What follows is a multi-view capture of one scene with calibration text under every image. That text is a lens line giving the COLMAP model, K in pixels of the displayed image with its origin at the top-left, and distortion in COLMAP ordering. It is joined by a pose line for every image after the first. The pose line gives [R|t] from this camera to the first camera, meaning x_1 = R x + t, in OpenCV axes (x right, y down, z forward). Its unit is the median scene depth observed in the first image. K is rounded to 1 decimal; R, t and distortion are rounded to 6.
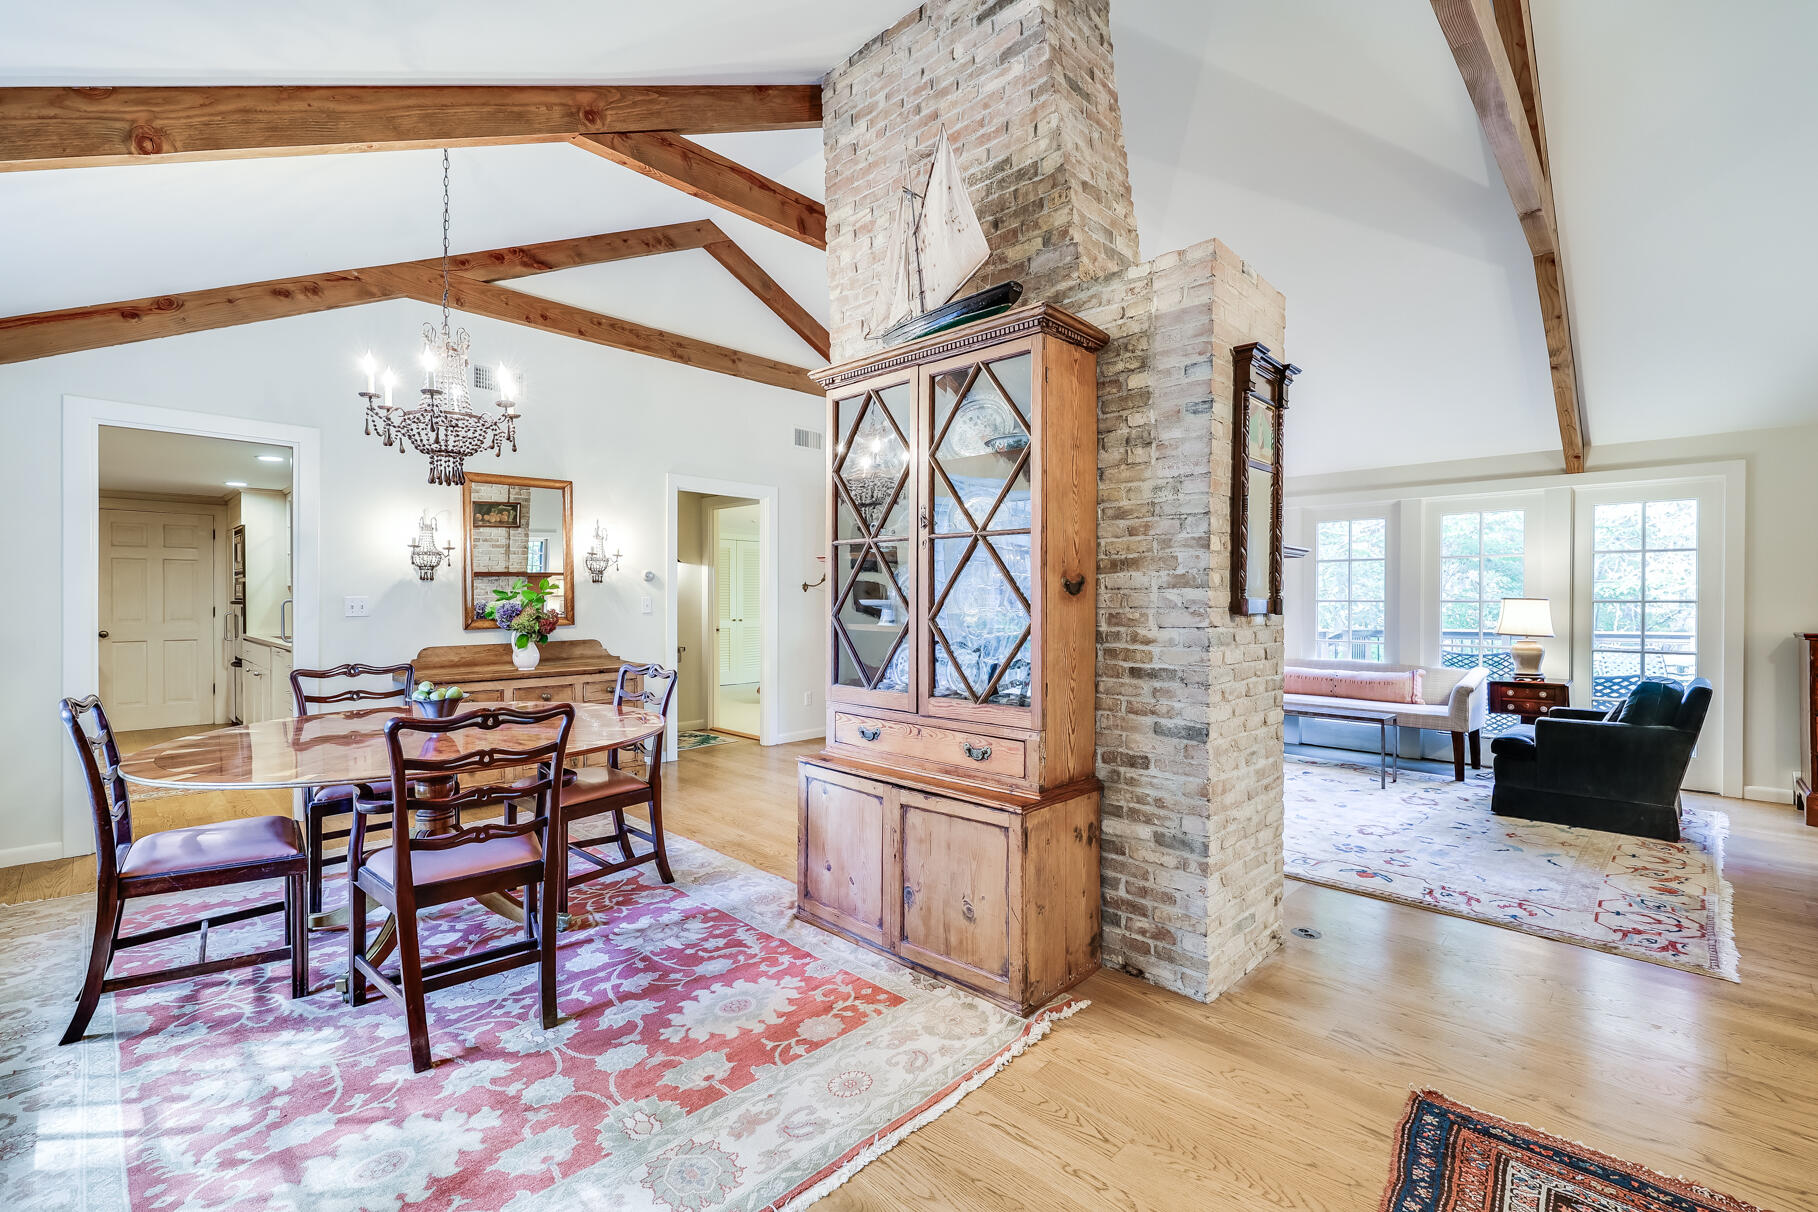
lens RADIAL K [[797.1, 0, 911.9], [0, 797.1, 603.3], [0, 0, 1]] dist [0.000102, 0.000284]
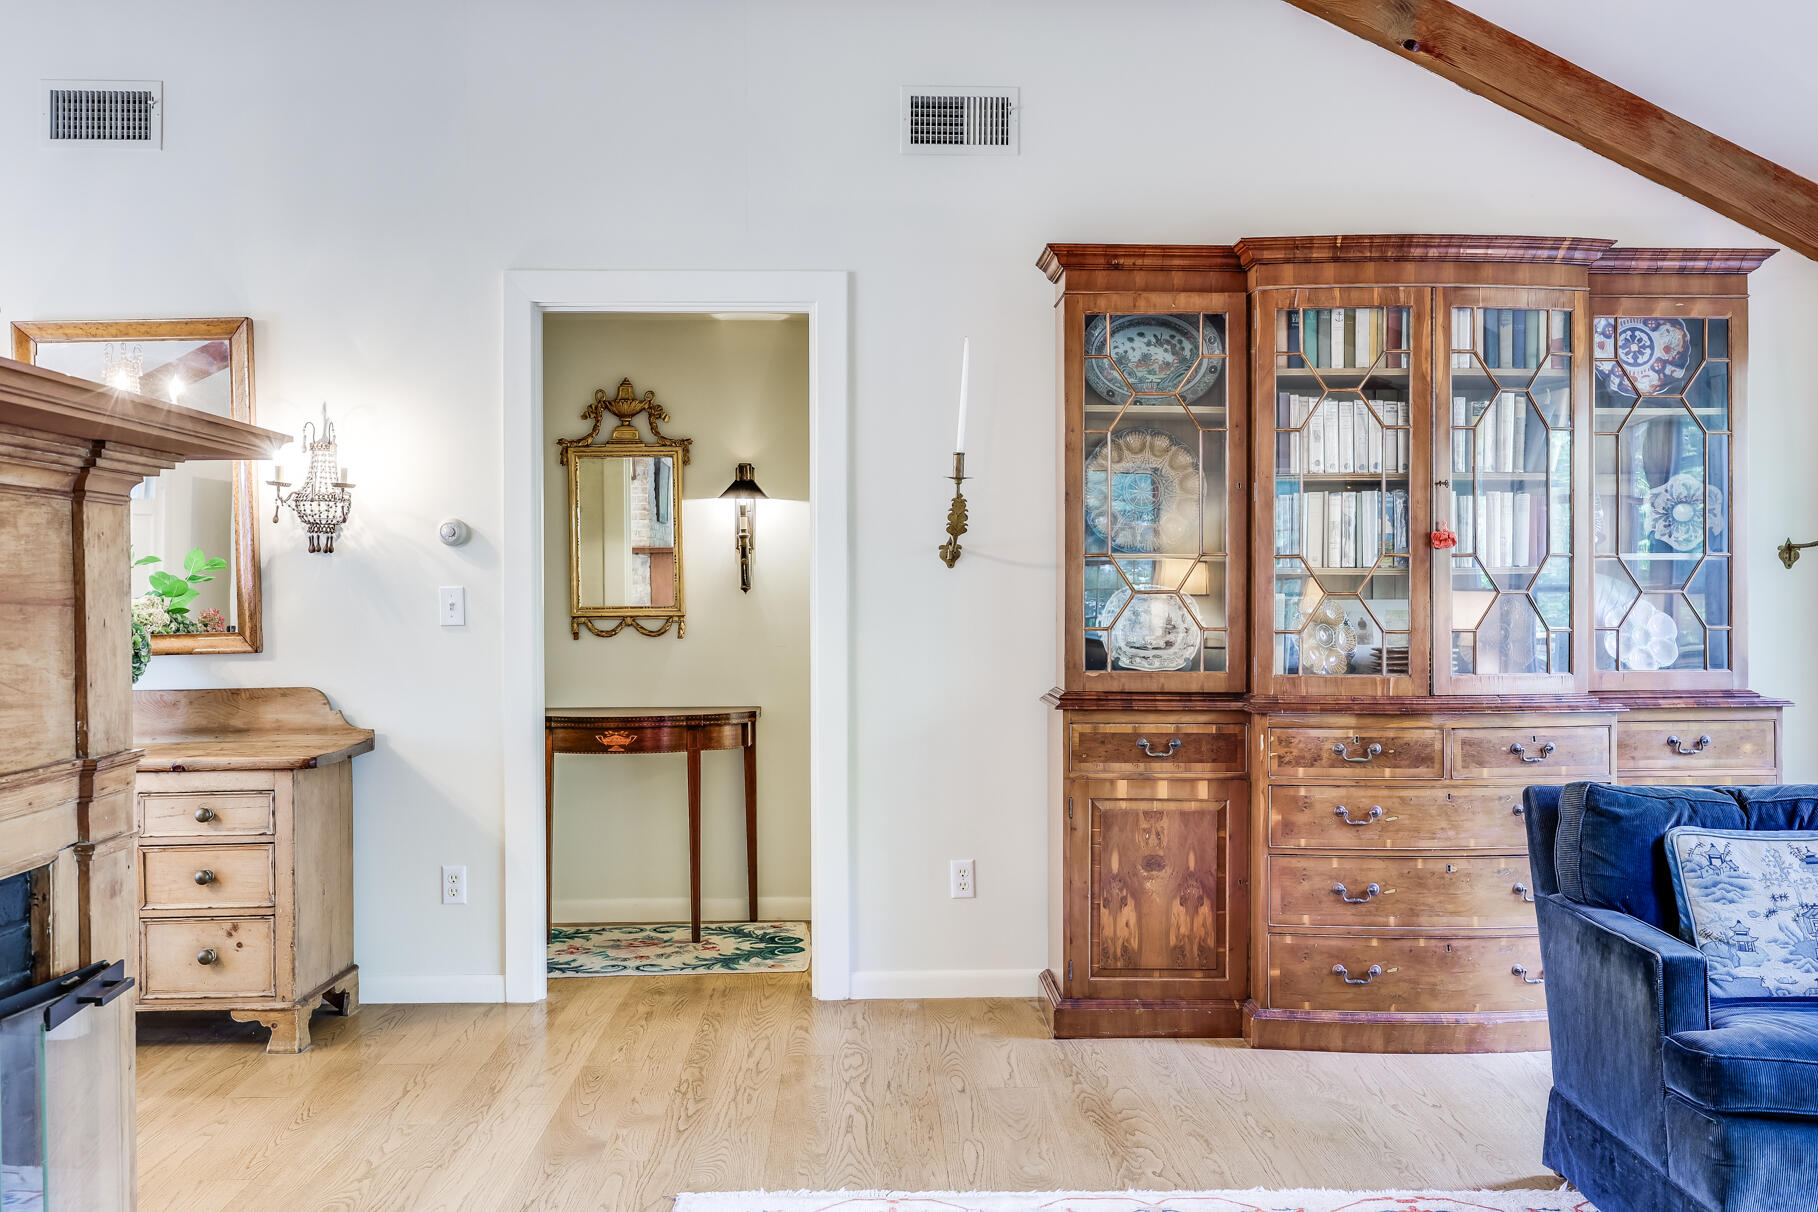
lens RADIAL K [[1590.8, 0, 911.4], [0, 1590.8, 600.4], [0, 0, 1]] dist [0.007486, 0.010537]
pose [[0.709536, -0.003449, -0.704661, 0.773865], [0.003423, 0.999993, -0.001448, 0.002931], [0.704661, -0.001385, 0.709543, 1.152143]]
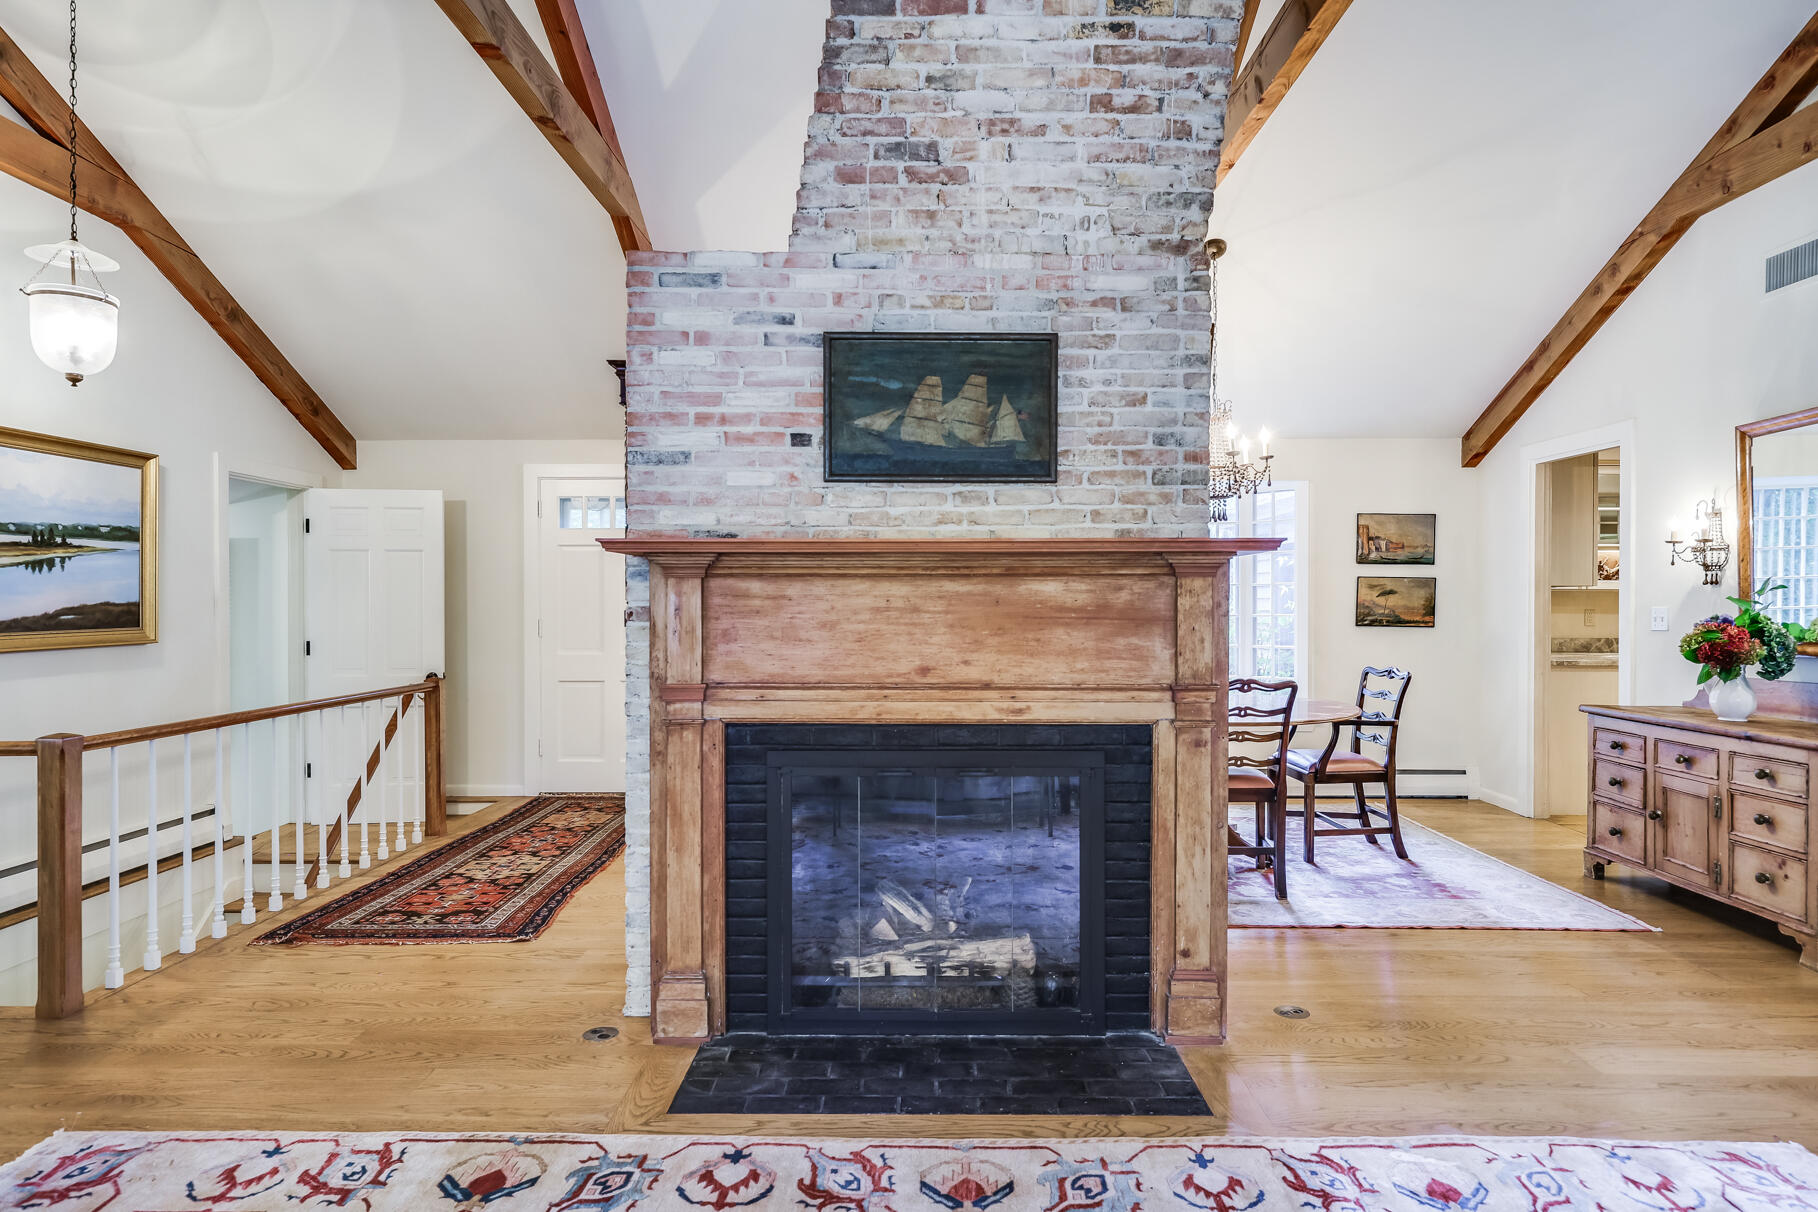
lens RADIAL K [[1029.1, 0, 911.2], [0, 1029.1, 603.3], [0, 0, 1]] dist [-0.001025, 0.000006]
pose [[-0.731336, -0.001362, -0.682016, 0.936225], [-0.004176, 0.999988, 0.002480, -0.016698], [0.682004, 0.004662, -0.731333, 1.904931]]
